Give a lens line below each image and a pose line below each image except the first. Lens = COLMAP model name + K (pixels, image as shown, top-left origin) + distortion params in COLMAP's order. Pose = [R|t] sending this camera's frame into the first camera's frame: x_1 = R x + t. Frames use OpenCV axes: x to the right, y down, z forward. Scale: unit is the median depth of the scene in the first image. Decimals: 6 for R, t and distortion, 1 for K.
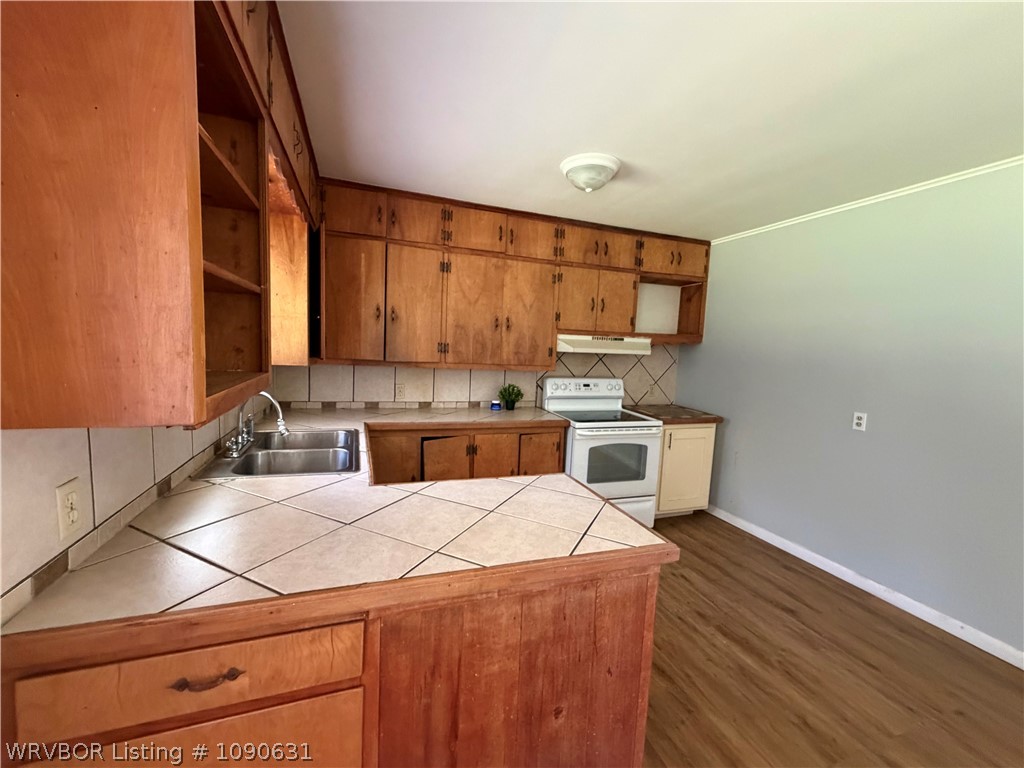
lens RADIAL K [[409.5, 0, 509.8], [0, 409.5, 383.0], [0, 0, 1]] dist [-0.003376, 0.000528]
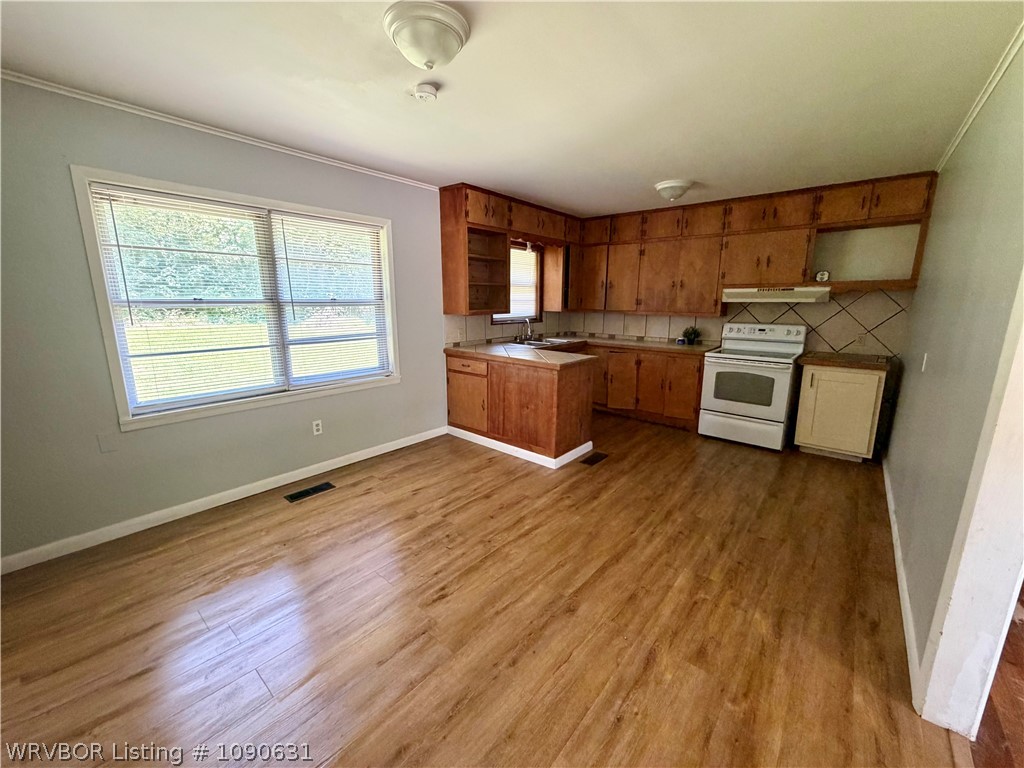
lens RADIAL K [[409.5, 0, 509.4], [0, 409.5, 384.6], [0, 0, 1]] dist [-0.003376, 0.000528]
pose [[0.500482, 0.135655, -0.855053, 0.980999], [-0.061071, 0.990719, 0.121433, 0.072243], [0.863590, -0.008556, 0.504121, -0.281371]]
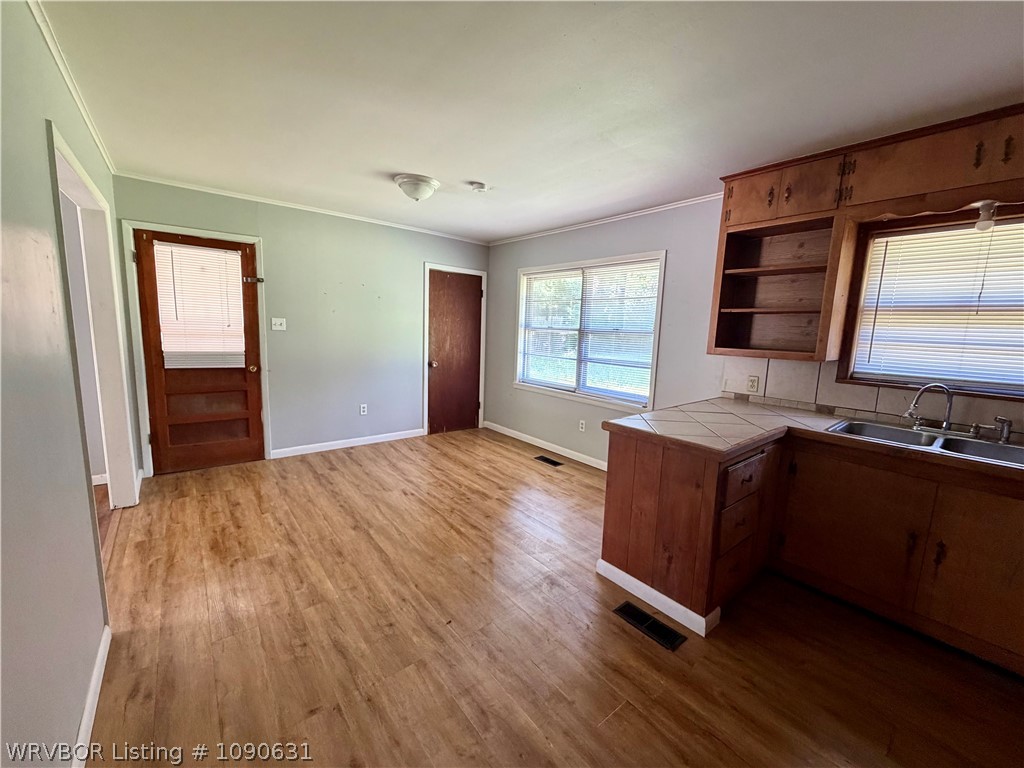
lens RADIAL K [[409.5, 0, 507.8], [0, 409.5, 384.0], [0, 0, 1]] dist [-0.003376, 0.000528]
pose [[-0.943380, -0.030210, -0.330336, 0.545201], [-0.105142, 0.971728, 0.211400, -0.056274], [0.314610, 0.234163, -0.919885, 0.949686]]
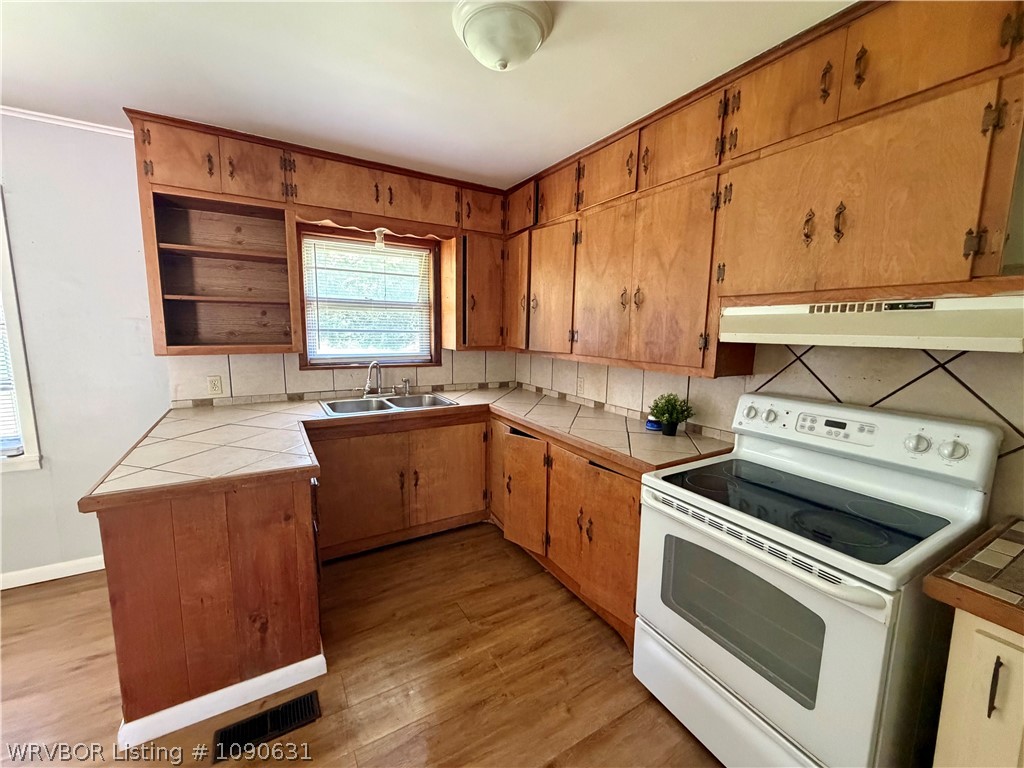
lens RADIAL K [[409.5, 0, 508.8], [0, 409.5, 383.5], [0, 0, 1]] dist [-0.003376, 0.000528]
pose [[0.191667, 0.094550, -0.976895, 0.596558], [-0.099524, 0.992091, 0.076494, -0.038642], [0.976401, 0.082563, 0.199561, 0.668082]]
